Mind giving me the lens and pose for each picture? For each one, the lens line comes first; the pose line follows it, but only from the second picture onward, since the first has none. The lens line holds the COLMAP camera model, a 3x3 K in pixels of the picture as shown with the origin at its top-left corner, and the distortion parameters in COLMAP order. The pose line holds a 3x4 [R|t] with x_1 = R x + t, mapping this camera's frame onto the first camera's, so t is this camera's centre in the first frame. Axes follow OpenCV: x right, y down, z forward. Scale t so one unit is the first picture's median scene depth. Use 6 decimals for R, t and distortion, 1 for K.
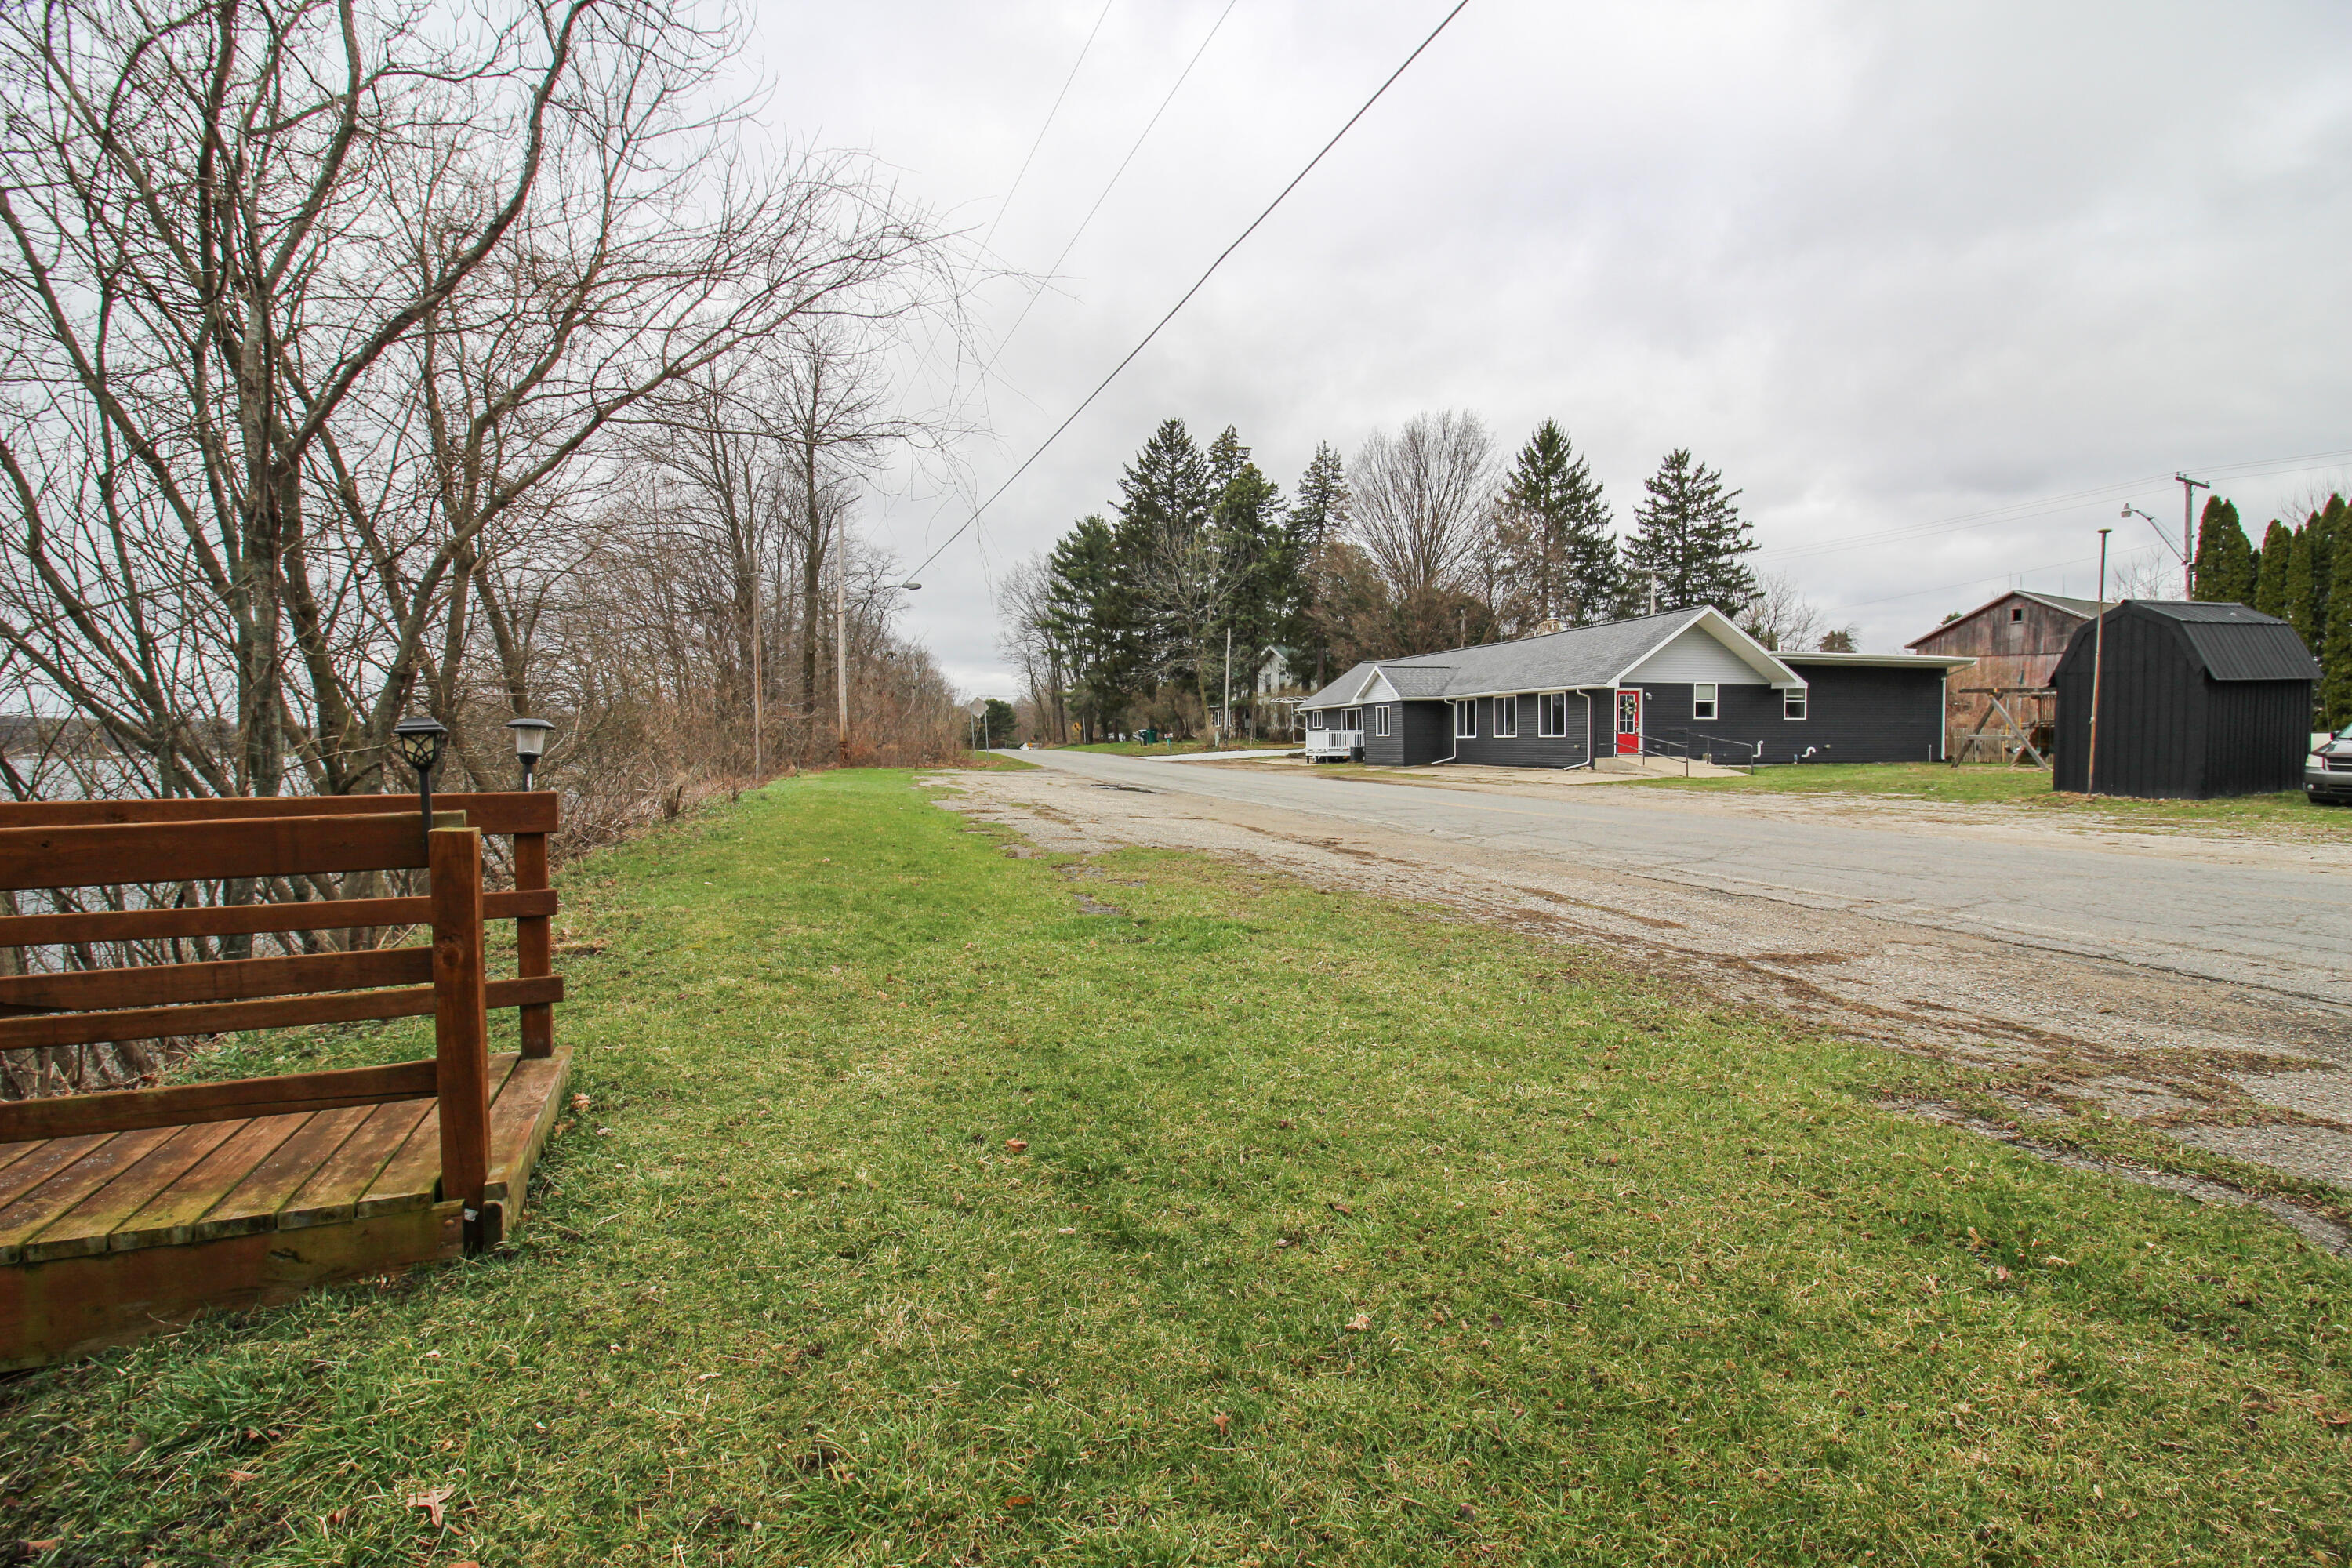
lens RADIAL K [[1107.5, 0, 1183.2], [0, 1107.5, 771.0], [0, 0, 1]] dist [-0.012068, -0.006166]
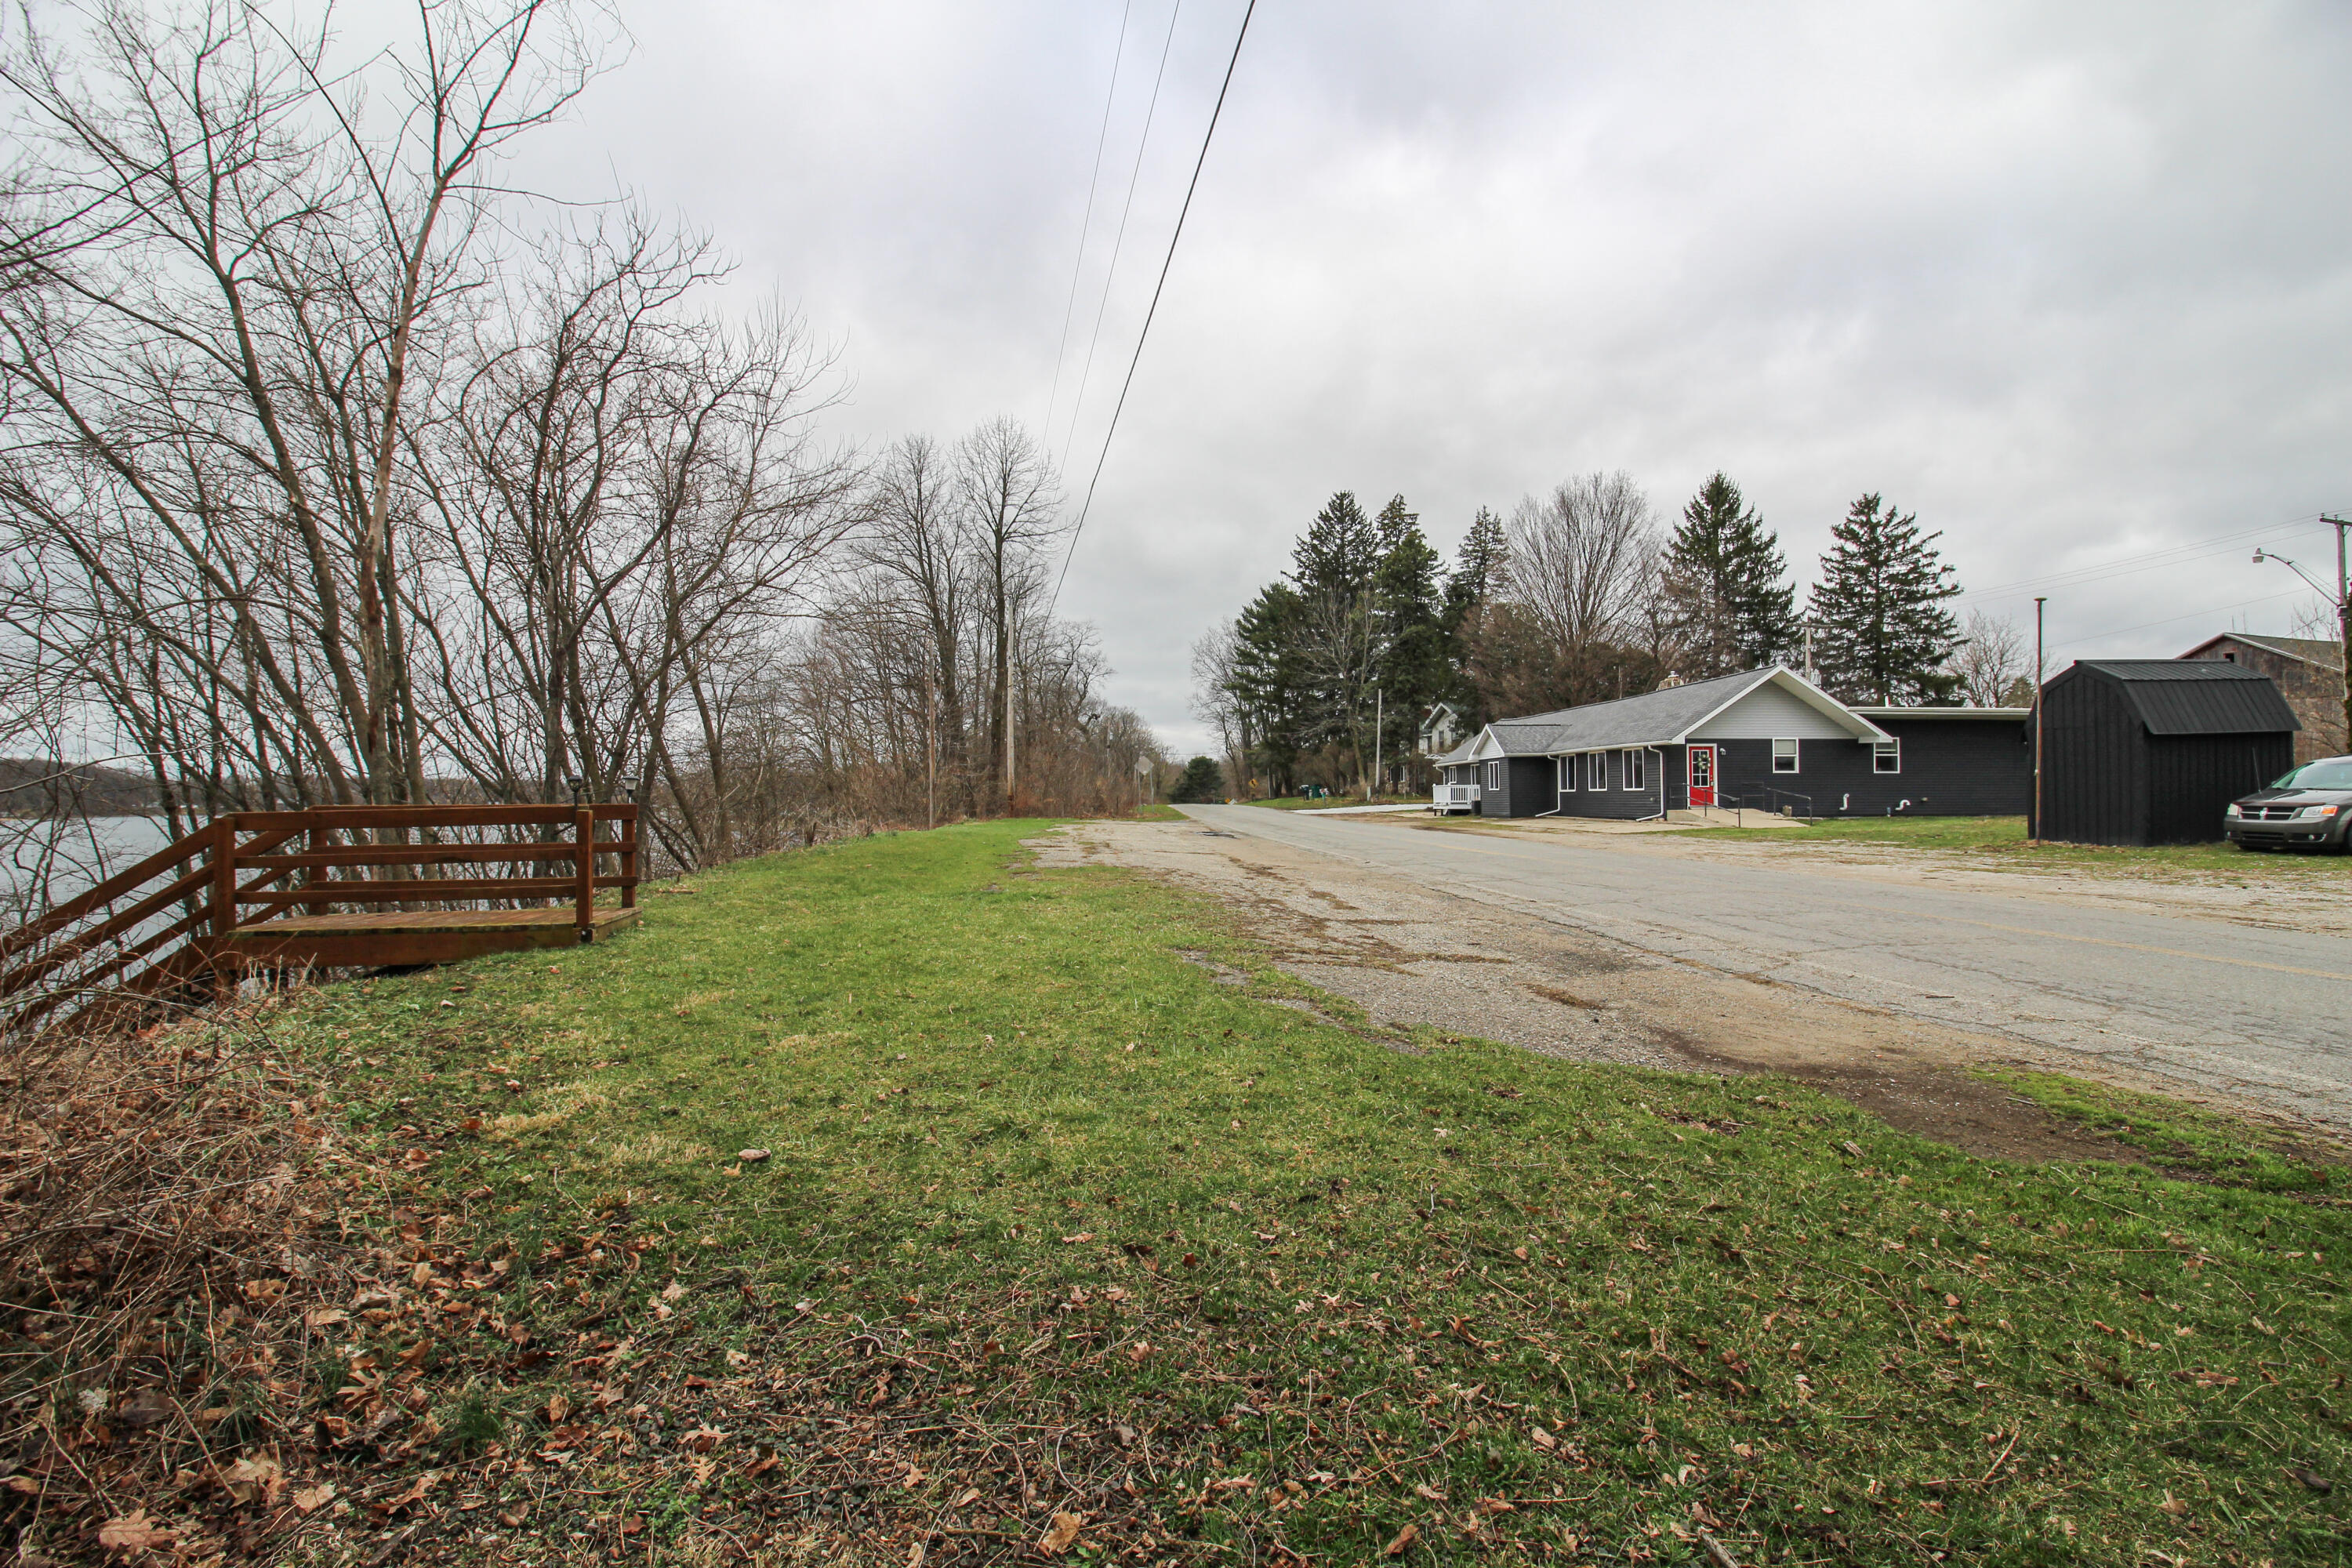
lens RADIAL K [[1107.5, 0, 1173.0], [0, 1107.5, 765.9], [0, 0, 1]] dist [-0.012068, -0.006166]
pose [[0.978294, -0.005786, -0.207139, 0.055545], [-0.005663, 0.998490, -0.054638, 0.002775], [0.207143, 0.054625, 0.976785, -0.059184]]
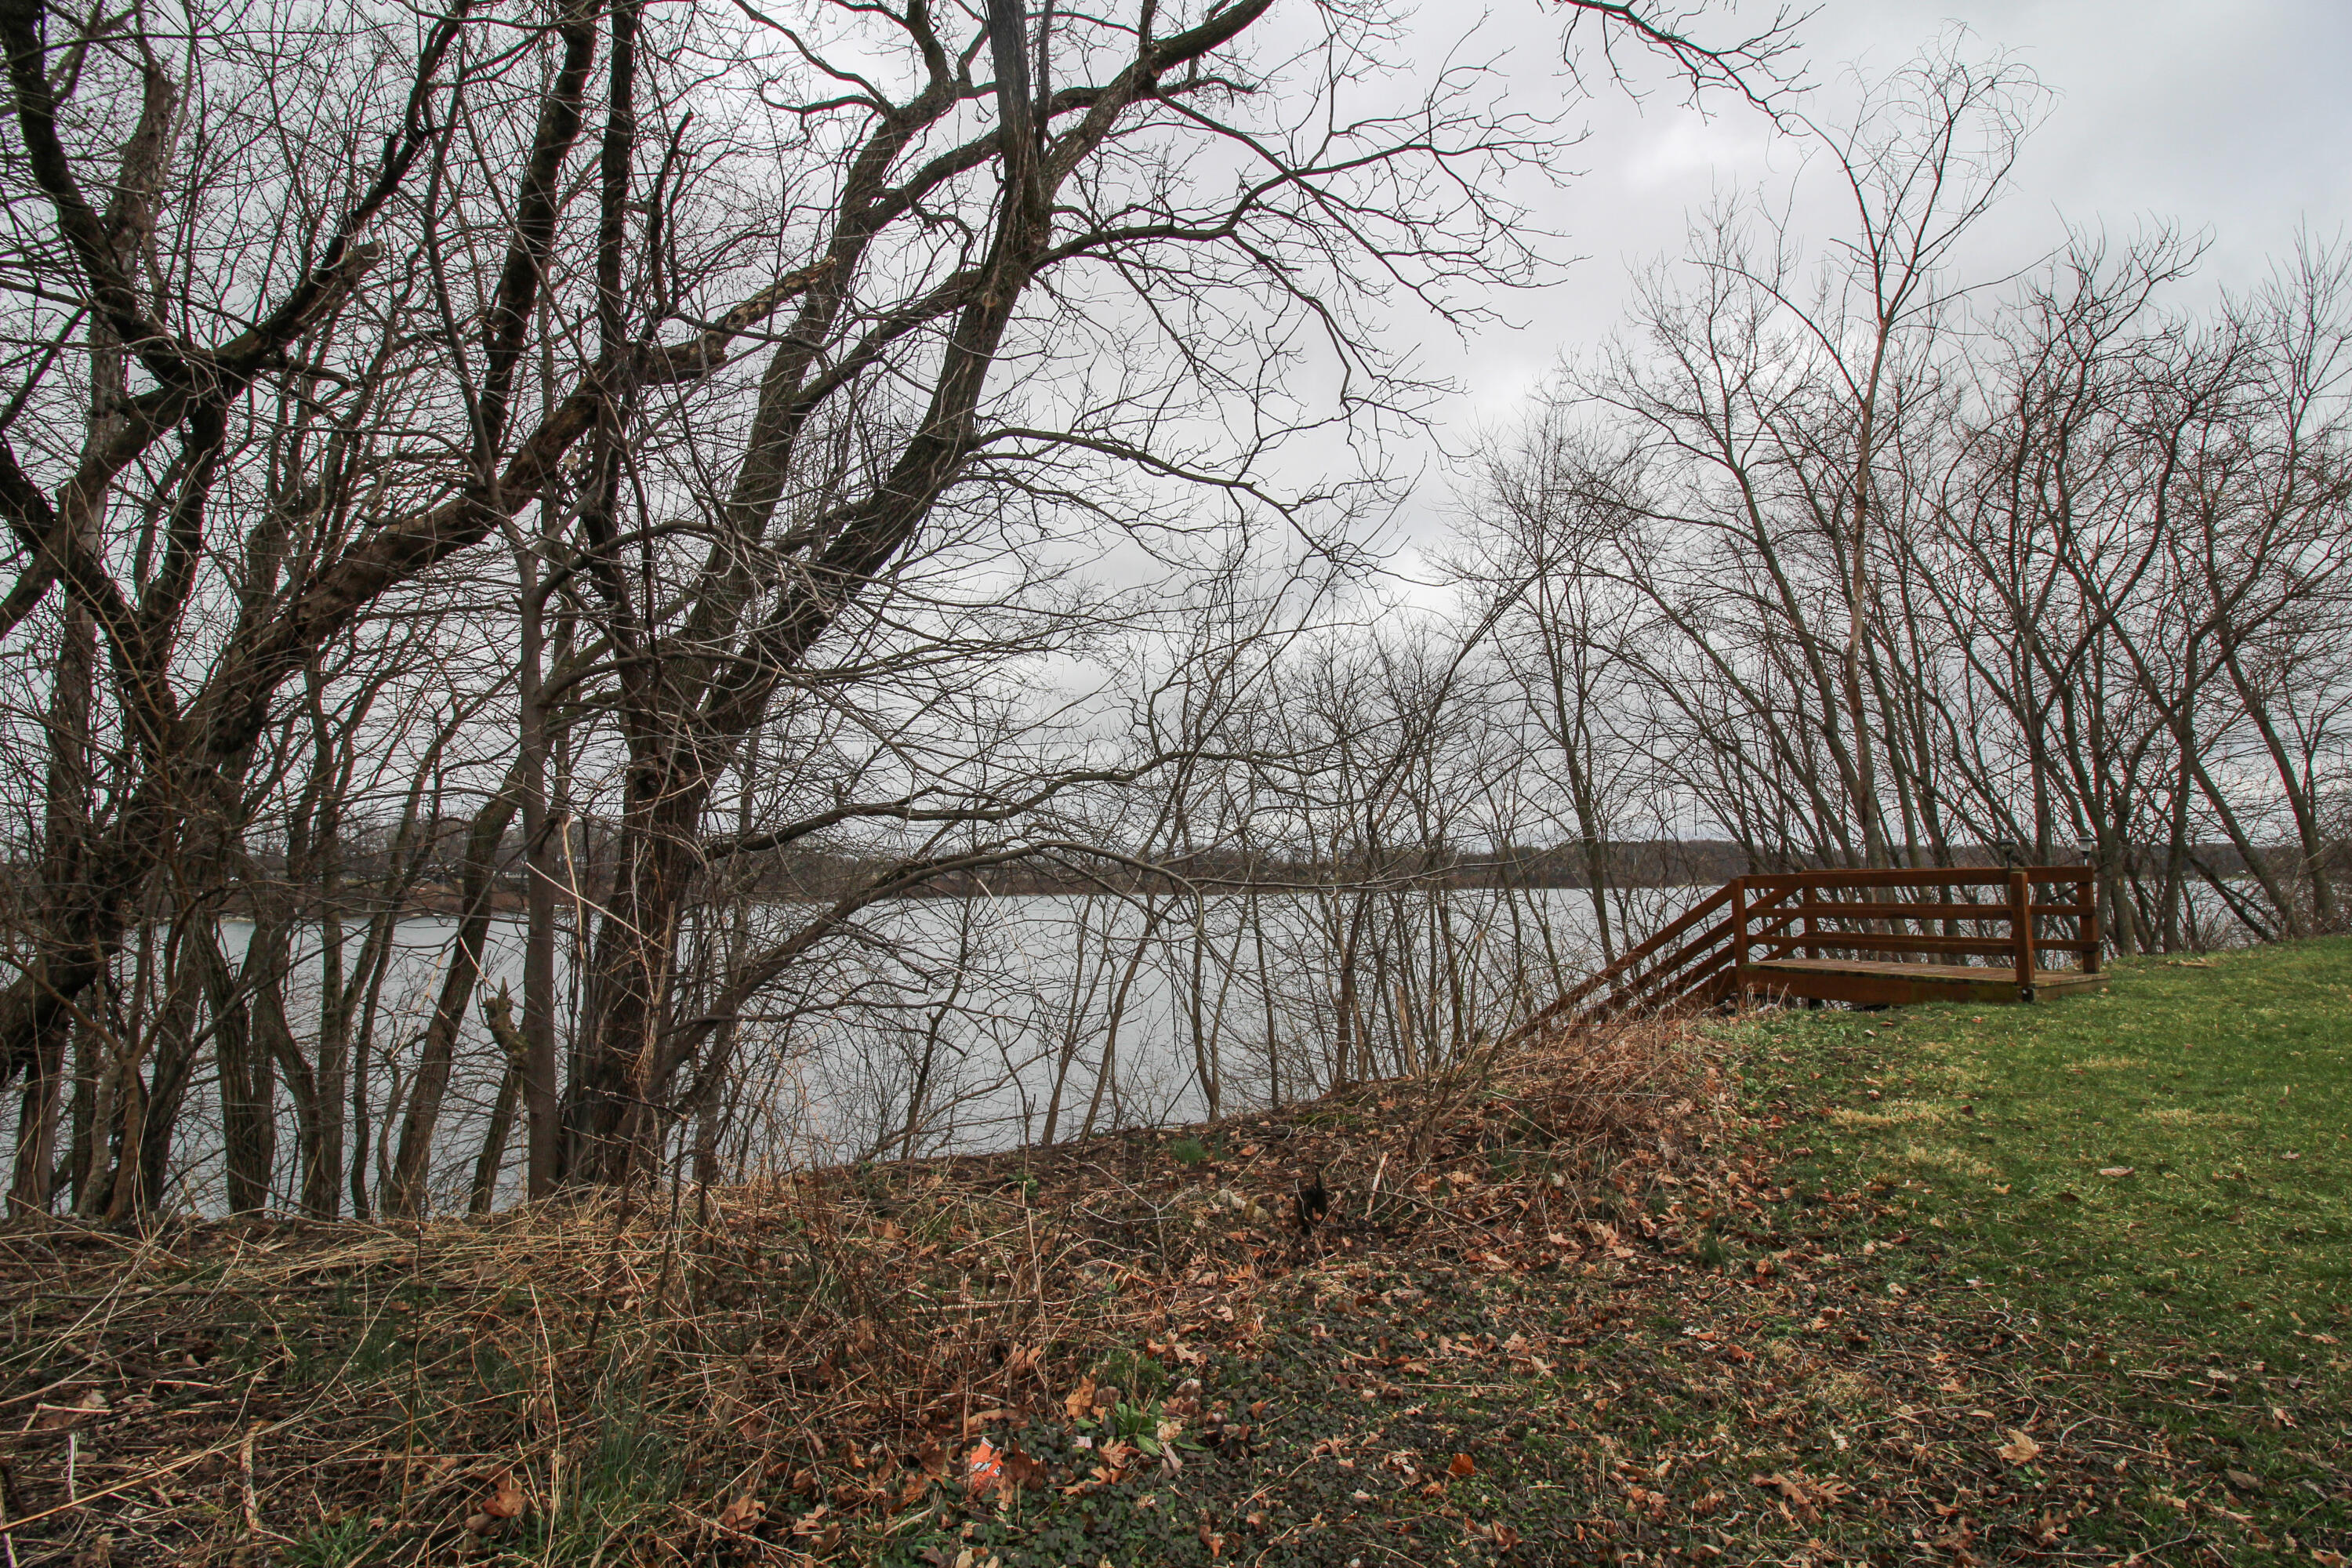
lens RADIAL K [[1107.5, 0, 1172.6], [0, 1107.5, 781.8], [0, 0, 1]] dist [-0.012068, -0.006166]
pose [[0.088948, -0.079113, -0.992889, 0.080860], [-0.020564, 0.996482, -0.081242, 0.003048], [0.995824, 0.027644, 0.087008, -0.061552]]
